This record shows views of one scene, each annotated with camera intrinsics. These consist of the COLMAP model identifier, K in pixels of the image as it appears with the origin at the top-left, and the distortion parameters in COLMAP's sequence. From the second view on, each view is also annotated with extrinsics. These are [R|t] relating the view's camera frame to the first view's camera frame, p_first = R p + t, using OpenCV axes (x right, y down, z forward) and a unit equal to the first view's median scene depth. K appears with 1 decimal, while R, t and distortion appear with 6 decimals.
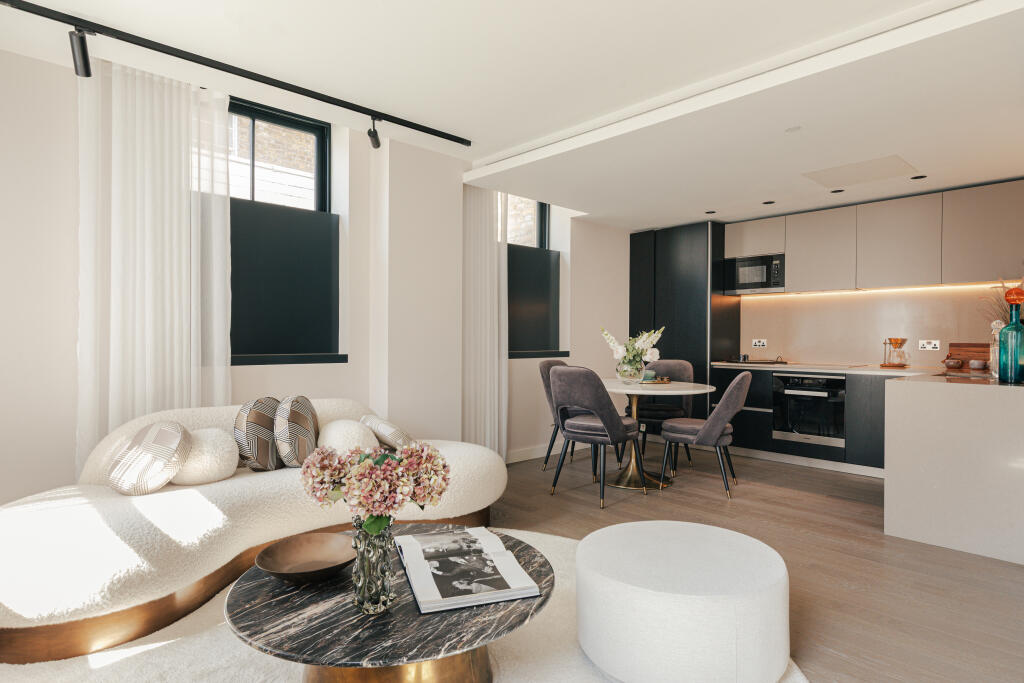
lens RADIAL K [[567.9, 0, 512.0], [0, 567.9, 341.5], [0, 0, 1]] dist [0.002942, 0.001458]
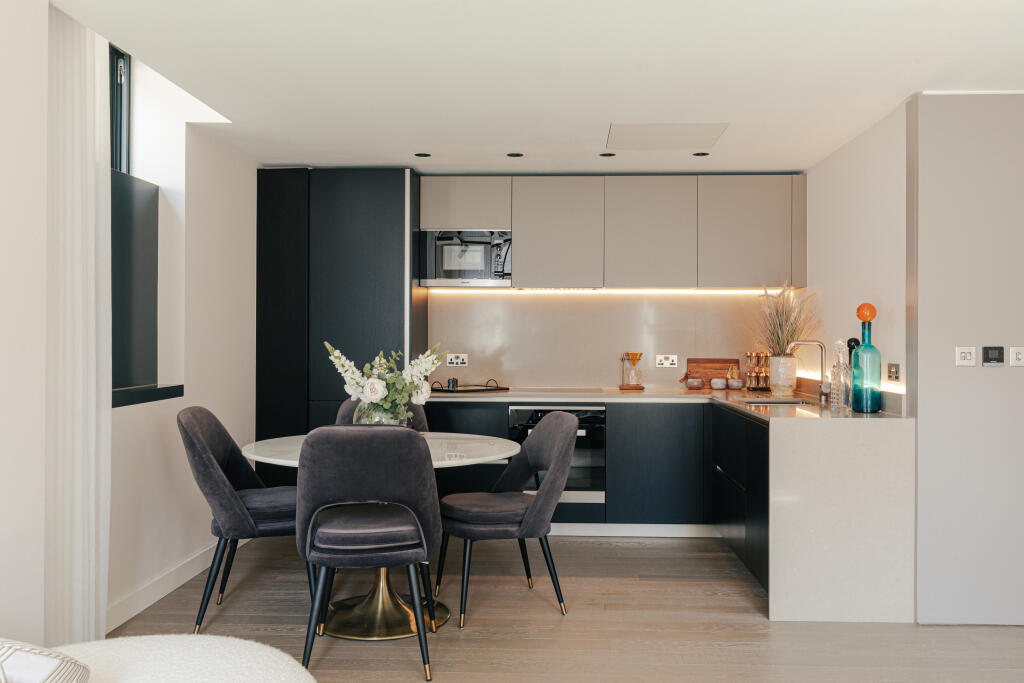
lens RADIAL K [[831.6, 0, 512.0], [0, 831.6, 341.5], [0, 0, 1]] dist [-0.006170, -0.002928]
pose [[0.718711, -0.009314, 0.695246, -0.292985], [0.006940, 0.999957, 0.006221, -0.035796], [-0.695274, 0.000354, 0.718745, 0.360585]]
